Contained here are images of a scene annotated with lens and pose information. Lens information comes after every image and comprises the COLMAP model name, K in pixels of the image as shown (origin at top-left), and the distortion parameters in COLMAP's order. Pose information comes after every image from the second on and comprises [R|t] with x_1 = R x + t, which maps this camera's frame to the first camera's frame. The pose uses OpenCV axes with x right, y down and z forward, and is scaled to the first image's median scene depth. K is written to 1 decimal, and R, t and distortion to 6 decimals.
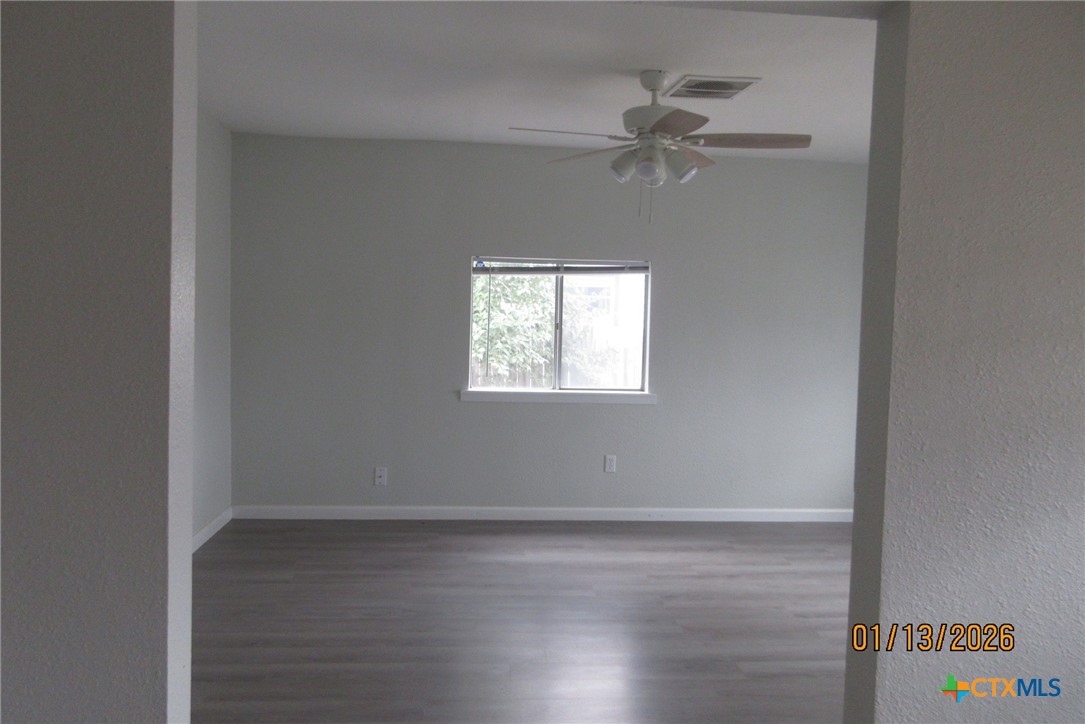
lens RADIAL K [[806.5, 0, 539.1], [0, 806.5, 358.3], [0, 0, 1]] dist [-0.003752, 0.009687]
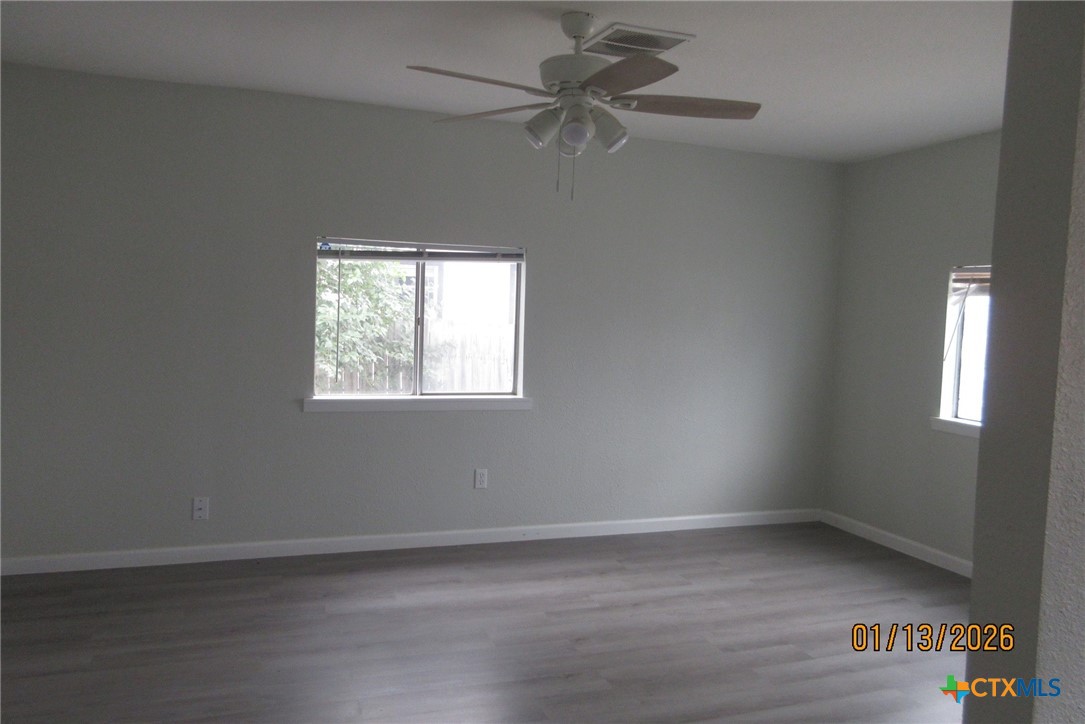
lens RADIAL K [[806.5, 0, 539.1], [0, 806.5, 358.3], [0, 0, 1]] dist [-0.003752, 0.009687]
pose [[0.967789, -0.009996, 0.251563, -0.079220], [0.006885, 0.999889, 0.013247, -0.012610], [-0.251667, -0.011088, 0.967750, 0.158065]]
